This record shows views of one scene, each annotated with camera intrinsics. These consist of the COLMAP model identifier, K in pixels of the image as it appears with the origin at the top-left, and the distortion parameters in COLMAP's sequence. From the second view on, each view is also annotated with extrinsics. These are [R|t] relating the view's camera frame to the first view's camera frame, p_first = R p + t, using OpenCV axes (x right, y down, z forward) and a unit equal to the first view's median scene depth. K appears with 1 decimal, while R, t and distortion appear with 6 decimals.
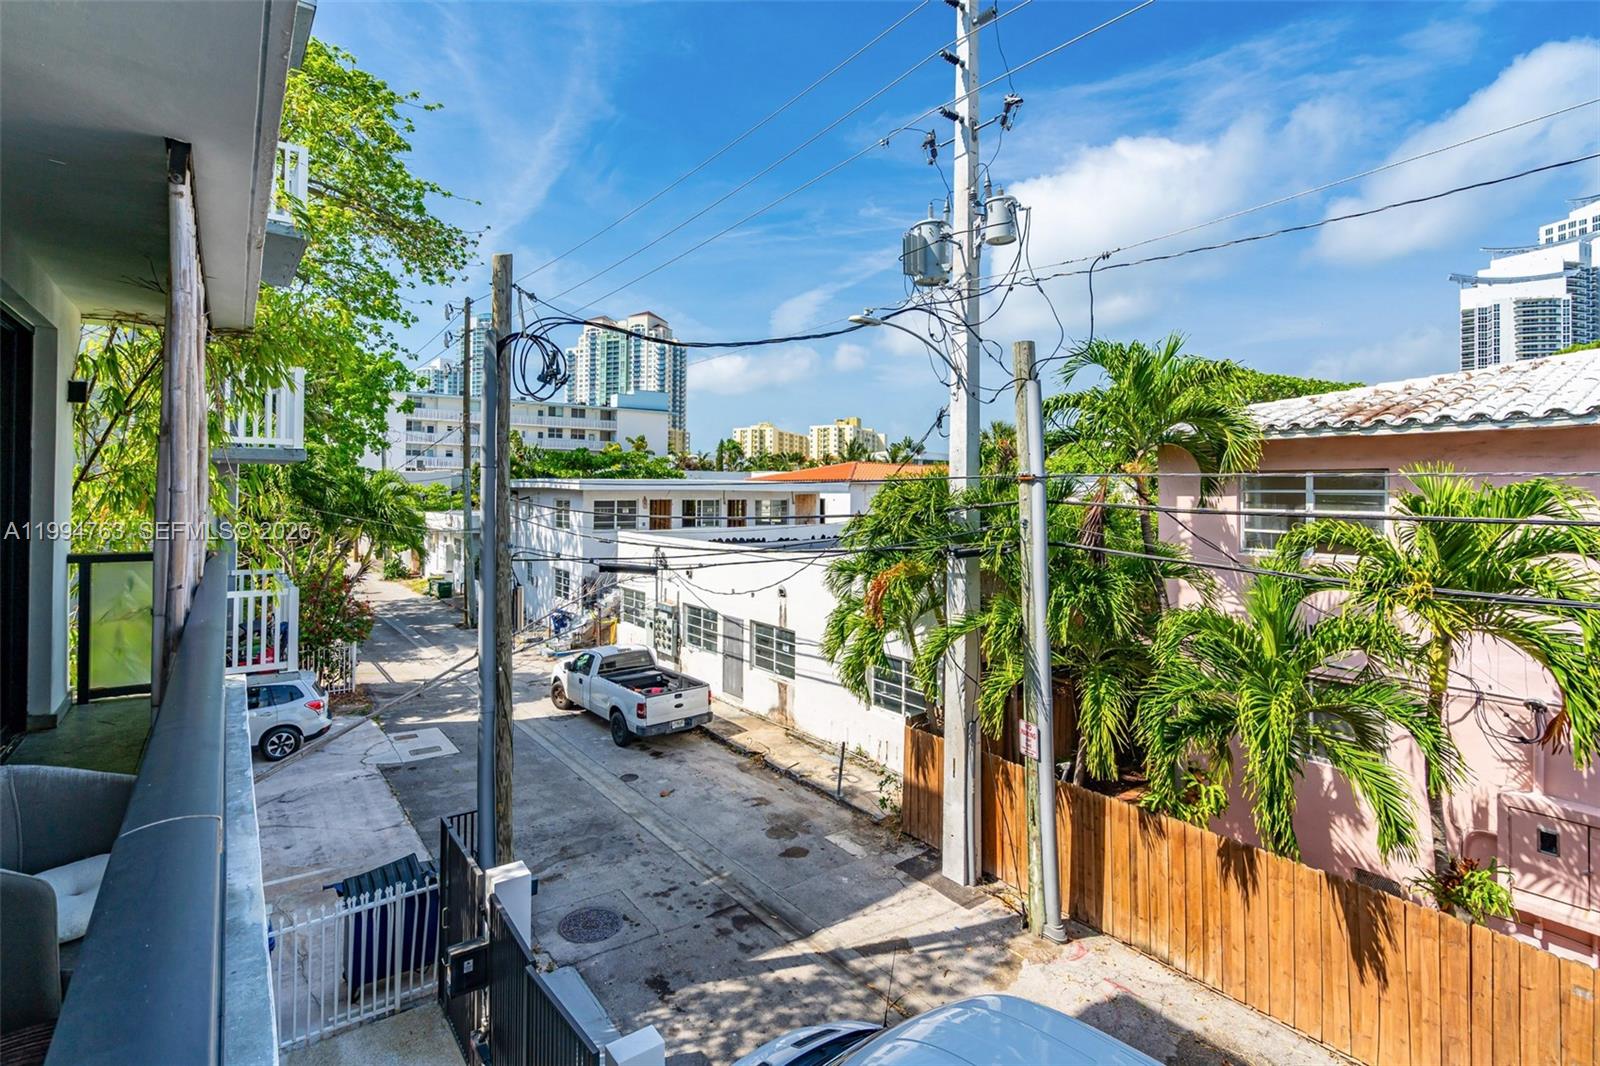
lens RADIAL K [[777.4, 0, 794.8], [0, 777.4, 481.2], [0, 0, 1]] dist [-0.001793, 0.000370]
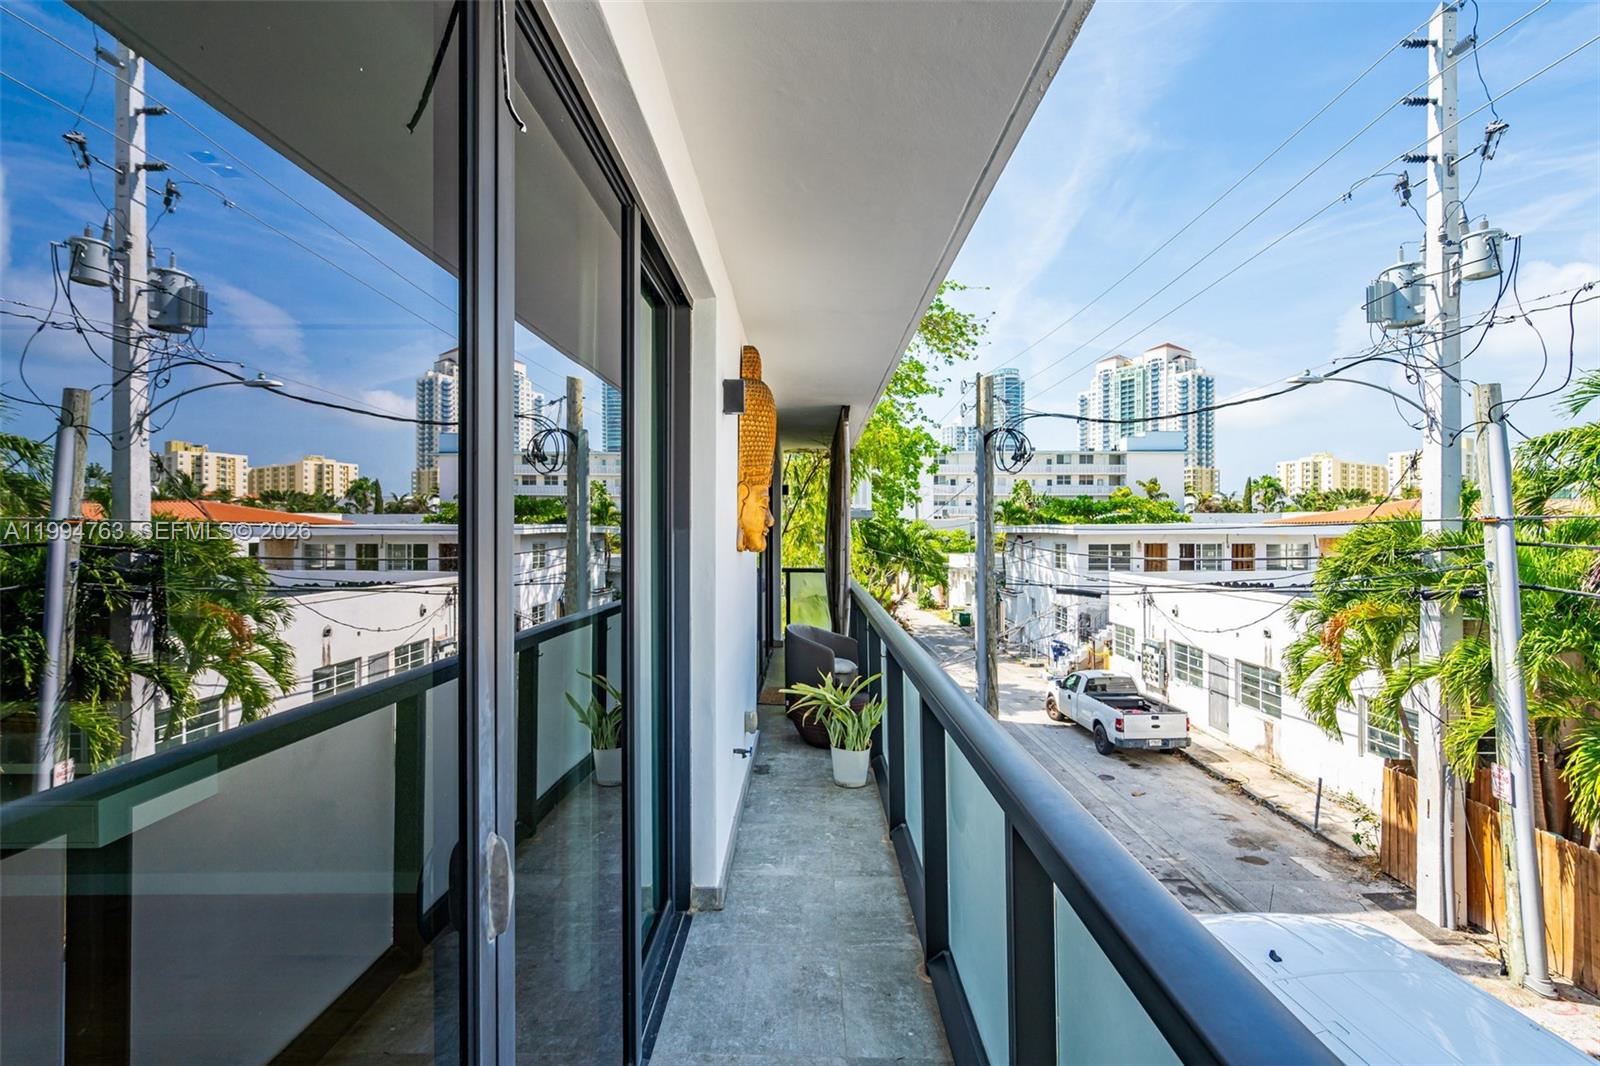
lens RADIAL K [[732.8, 0, 803.0], [0, 732.8, 526.2], [0, 0, 1]] dist [-0.000665, 0.000362]
pose [[0.801160, -0.013458, -0.598299, 0.089813], [0.013505, 0.999899, -0.004408, -0.002495], [0.598298, -0.004549, 0.801261, -0.169528]]
